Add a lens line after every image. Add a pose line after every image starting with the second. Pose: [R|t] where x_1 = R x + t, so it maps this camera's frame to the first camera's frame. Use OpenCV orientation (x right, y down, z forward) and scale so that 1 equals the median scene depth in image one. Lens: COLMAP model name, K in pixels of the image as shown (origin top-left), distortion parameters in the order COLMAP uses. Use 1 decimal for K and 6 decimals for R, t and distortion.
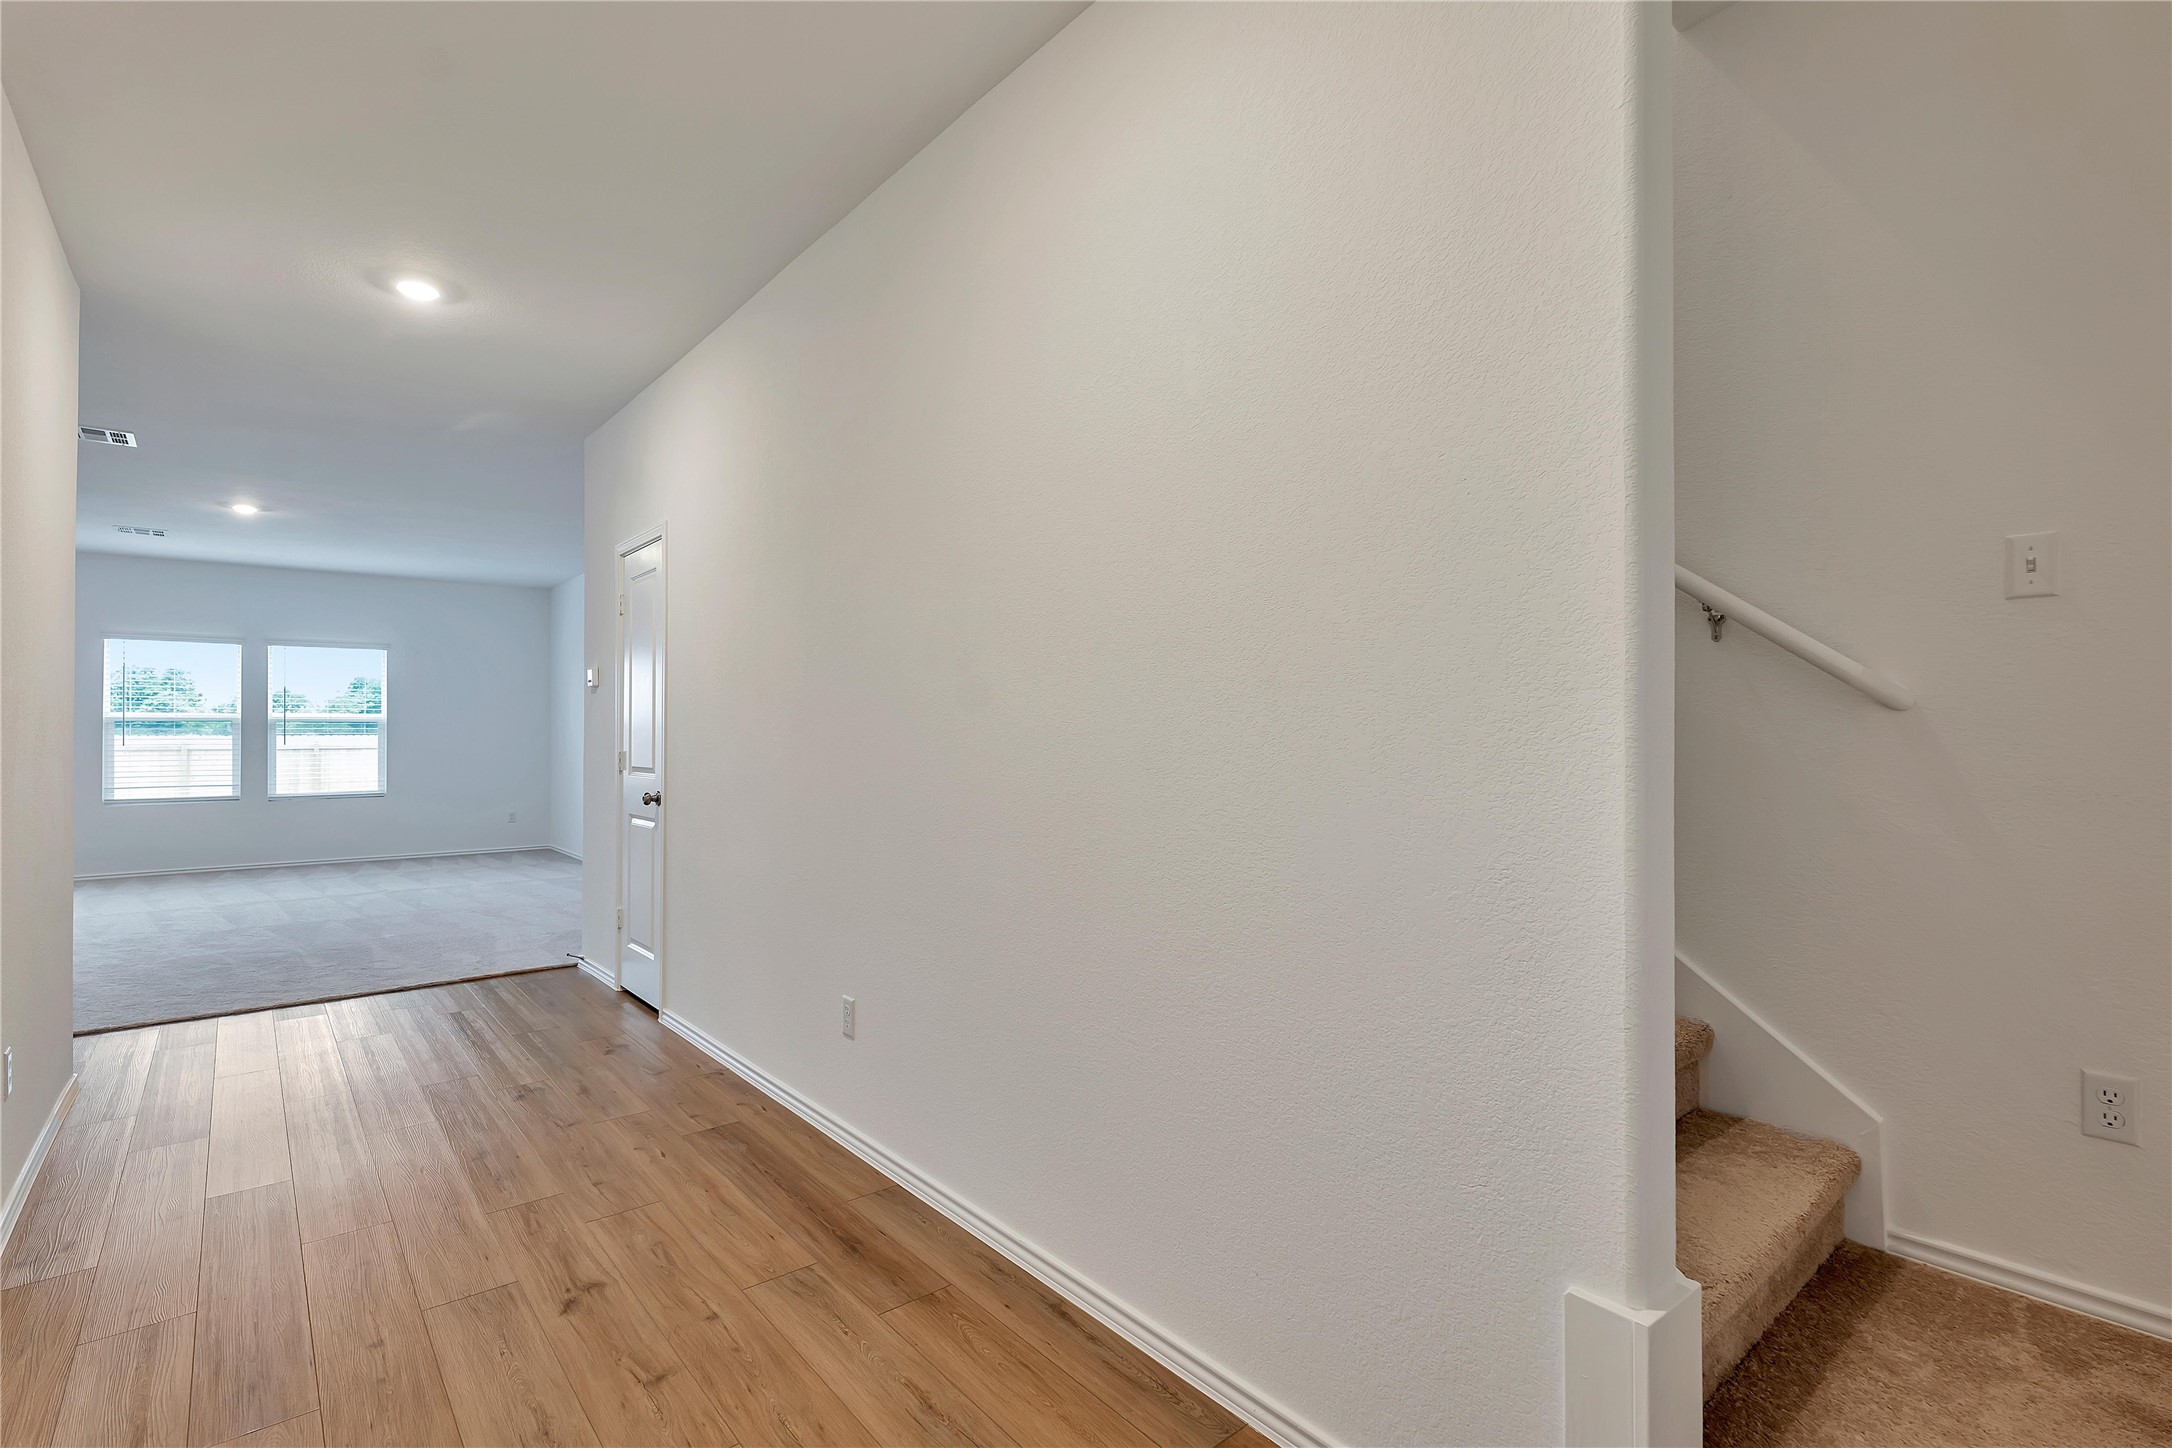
lens RADIAL K [[1008.9, 0, 1097.2], [0, 1008.9, 709.9], [0, 0, 1]] dist [0.007286, -0.002124]
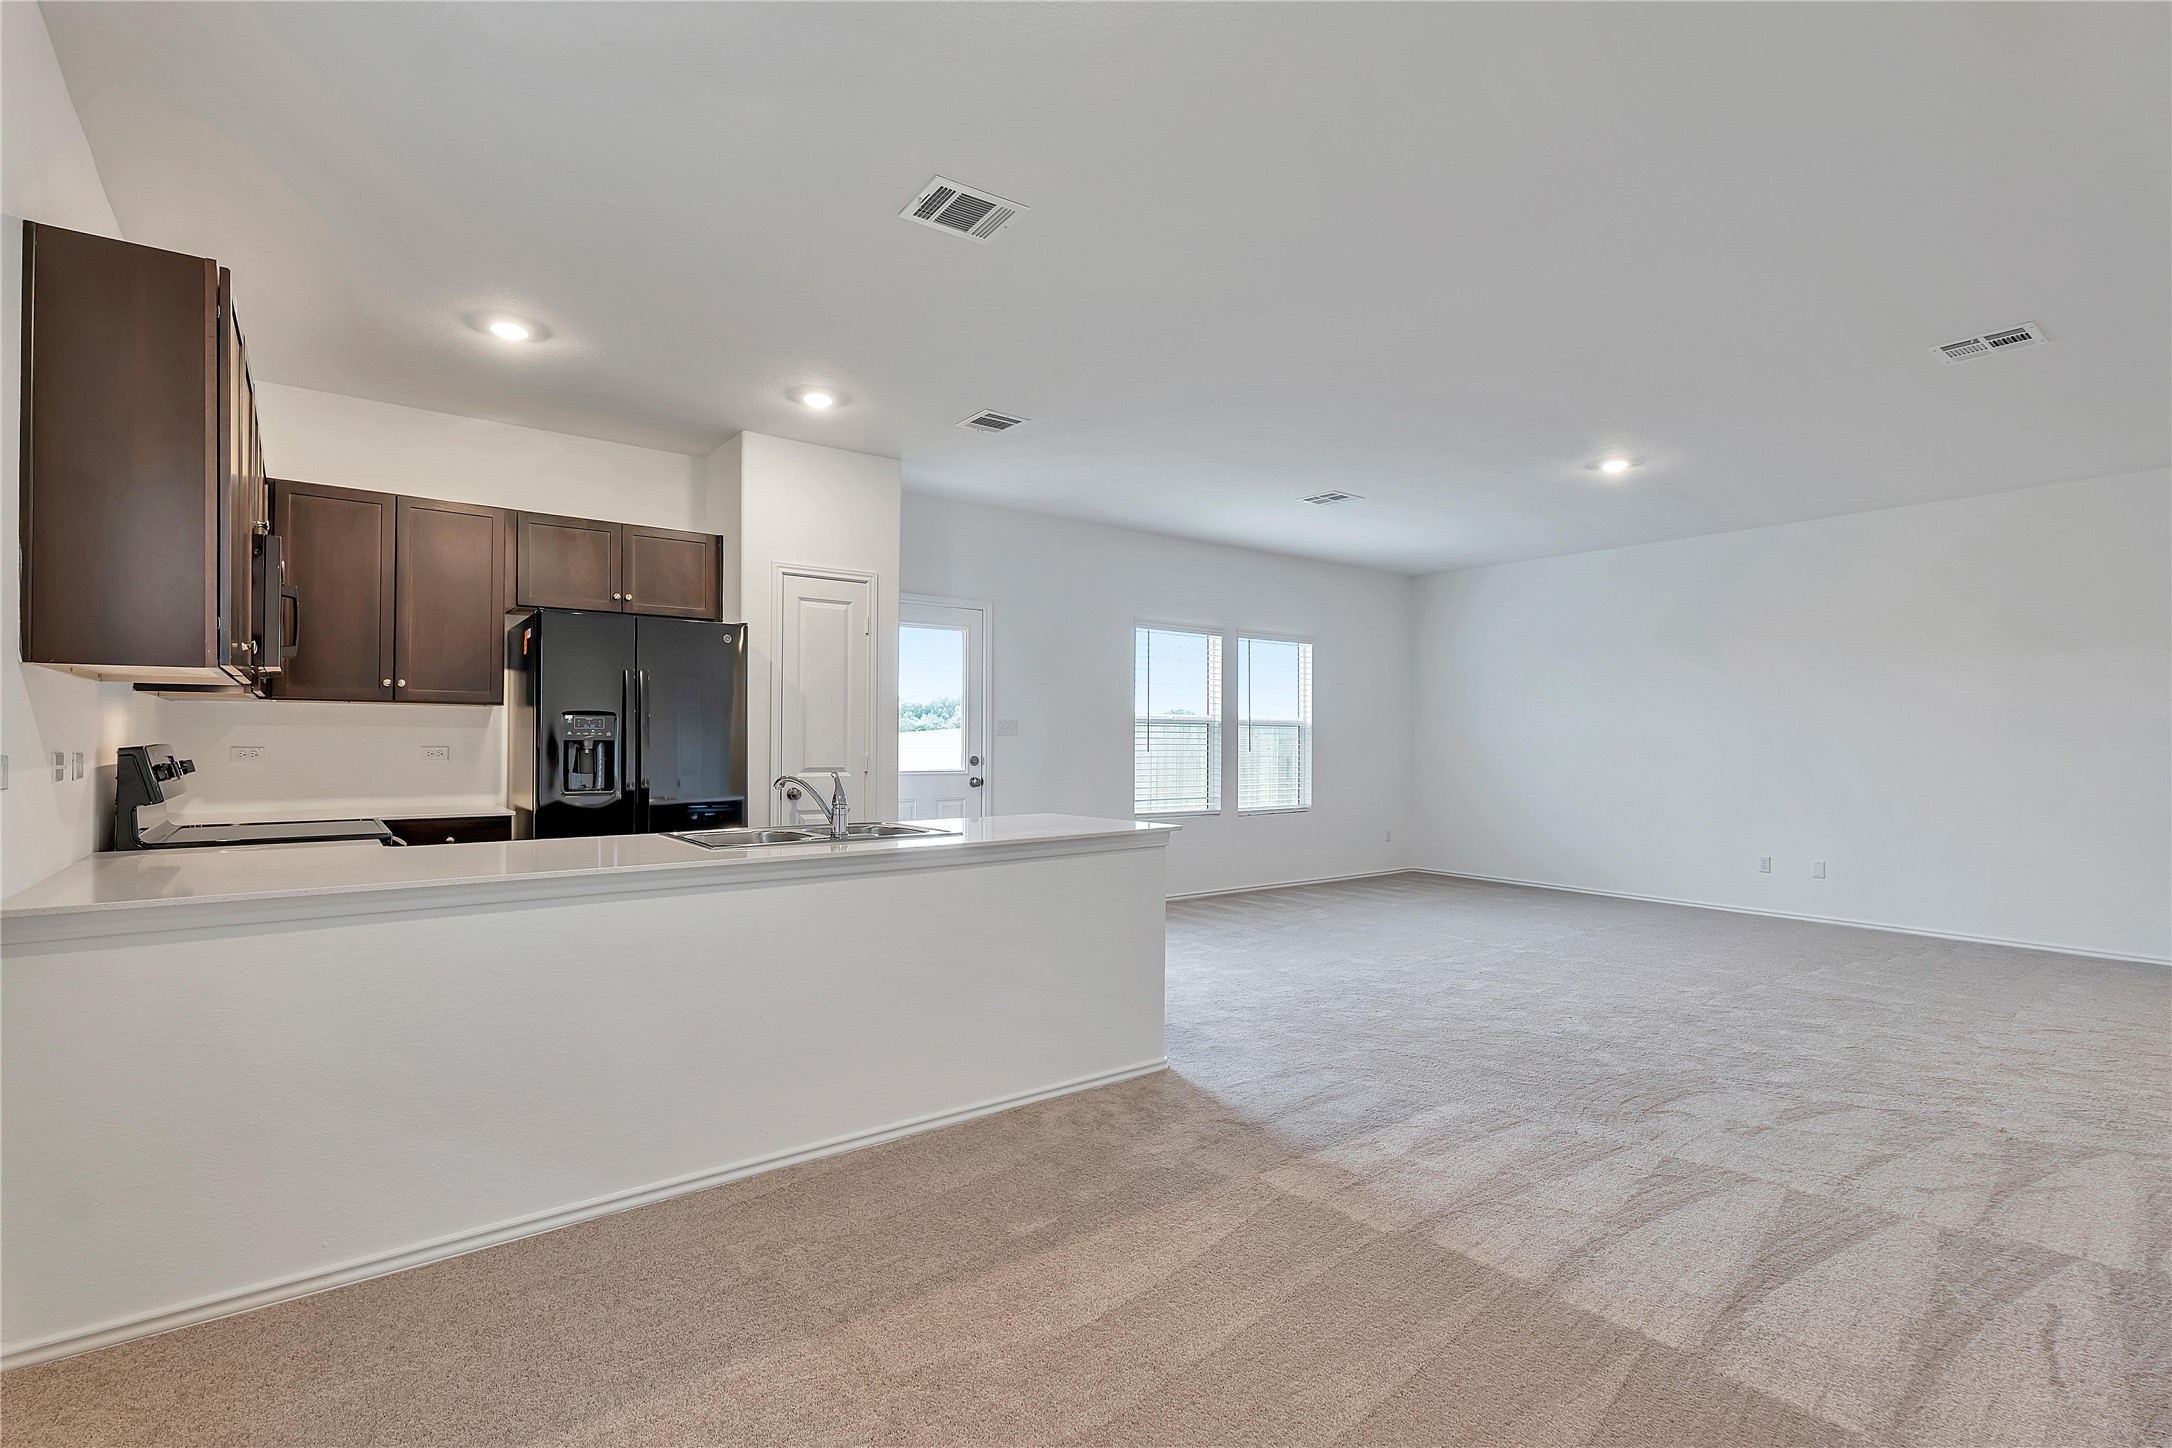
lens RADIAL K [[1008.9, 0, 1094.5], [0, 1008.9, 735.3], [0, 0, 1]] dist [0.007286, -0.002124]
pose [[0.997971, -0.001152, -0.063662, -0.882955], [0.001305, 0.999996, 0.002359, 0.017844], [0.063659, -0.002437, 0.997969, 0.118677]]
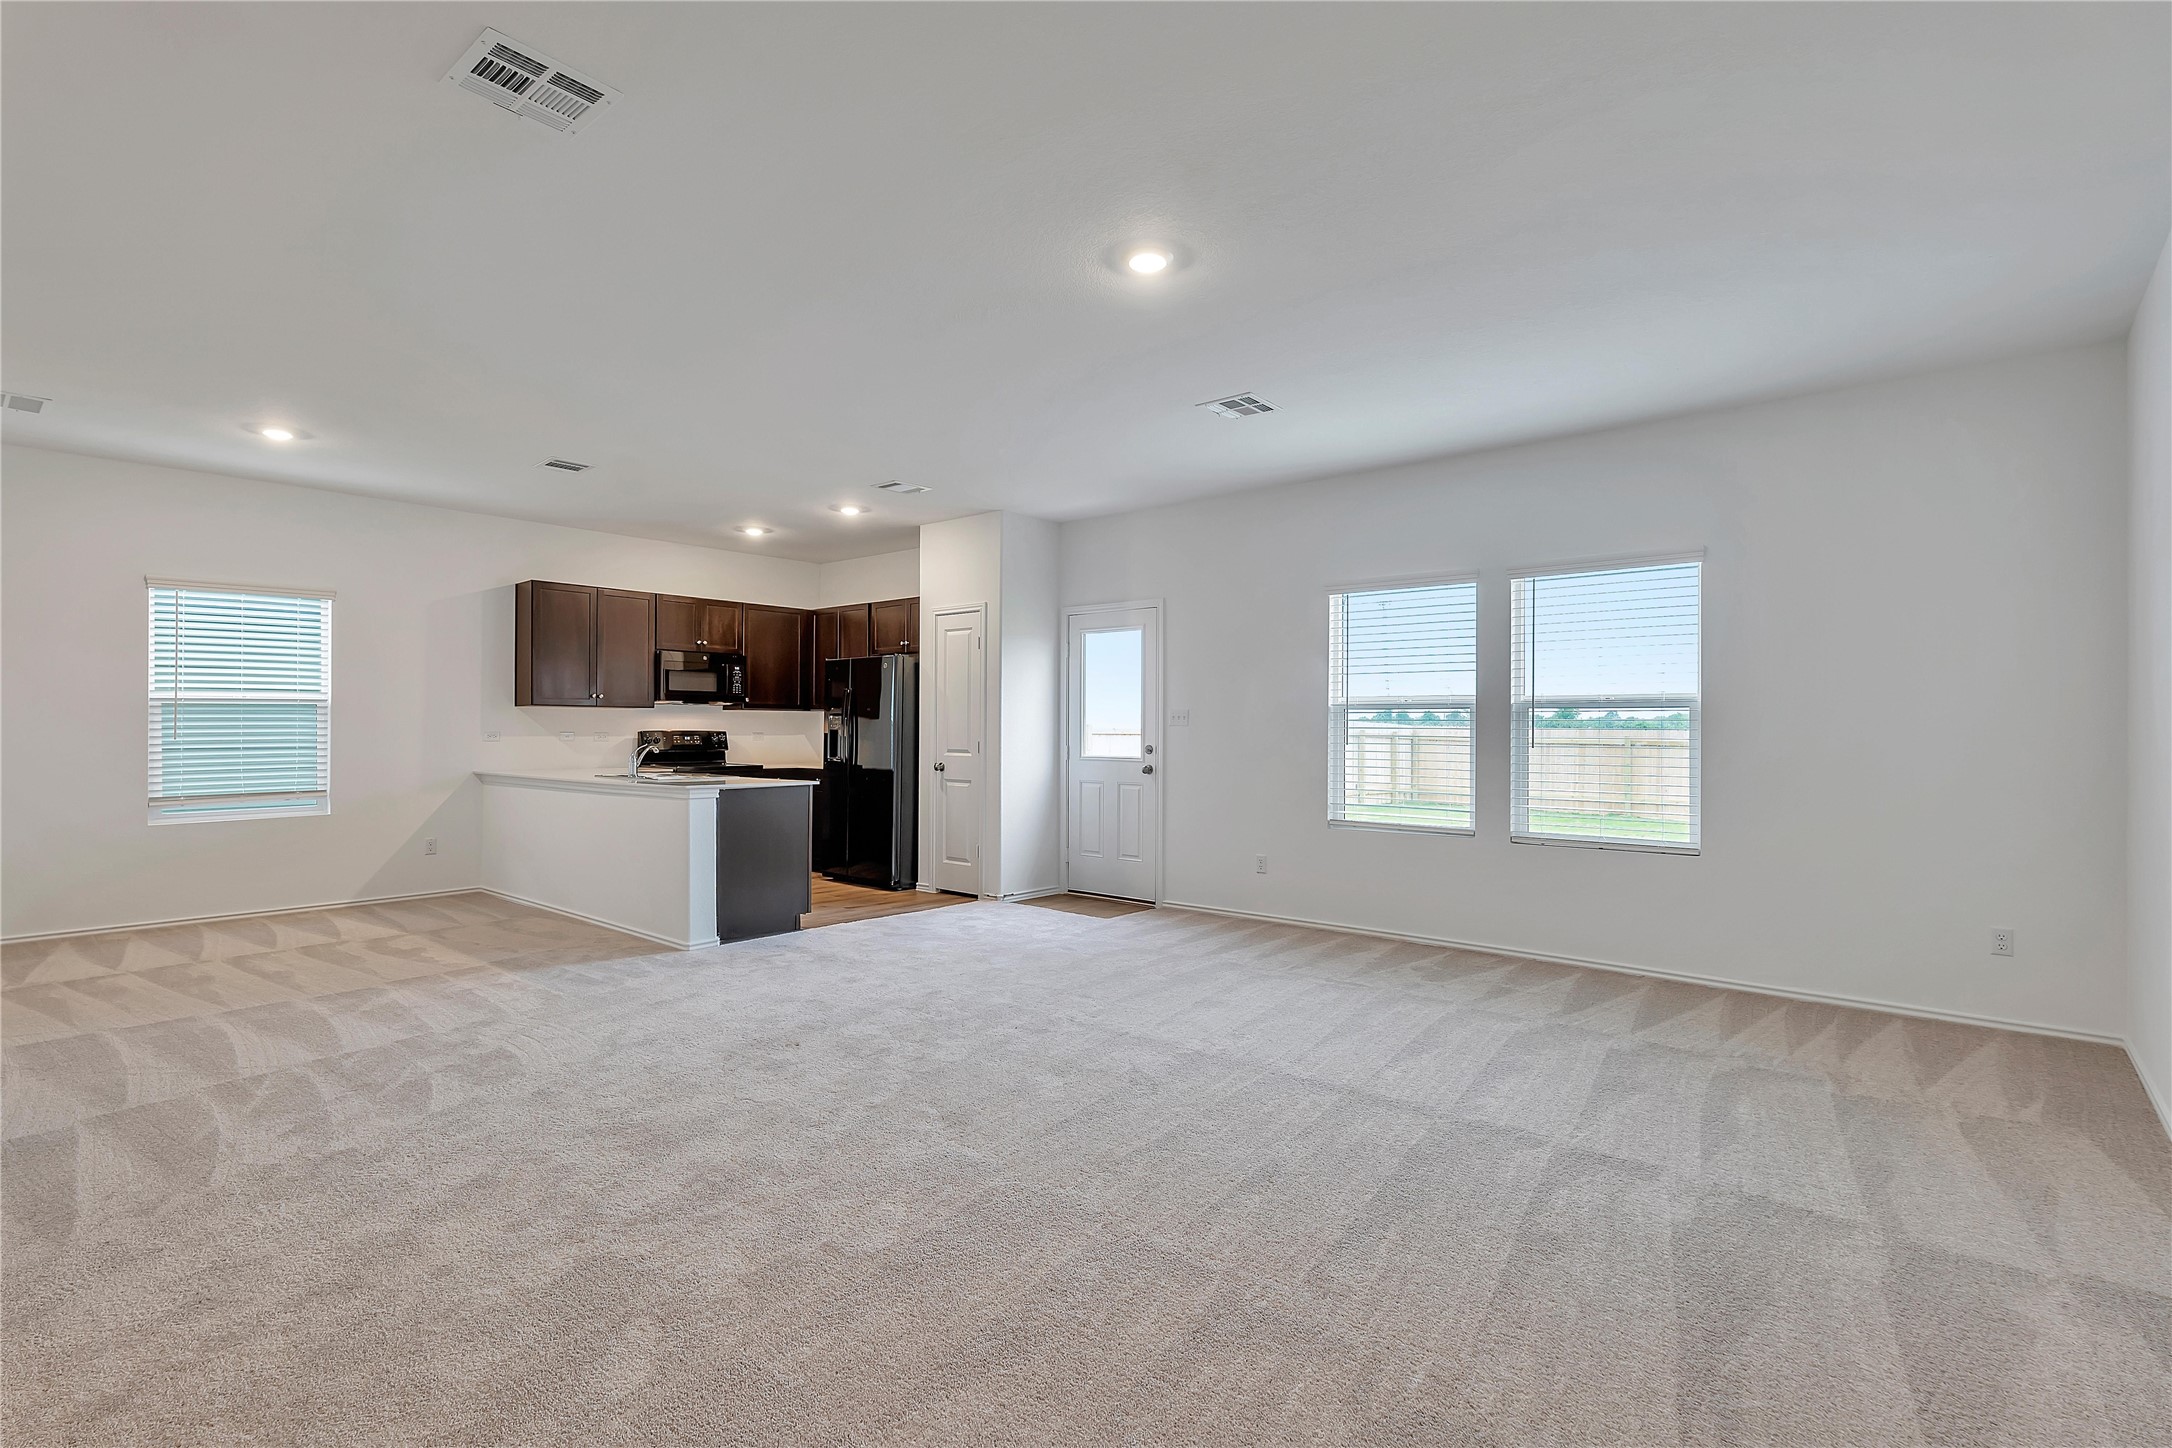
lens RADIAL K [[1008.9, 0, 1089.3], [0, 1008.9, 725.6], [0, 0, 1]] dist [0.007286, -0.002124]
pose [[0.152587, -0.011558, -0.988222, -0.269065], [0.001995, 0.999933, -0.011387, 0.027948], [0.988288, -0.000234, 0.152600, 0.660877]]
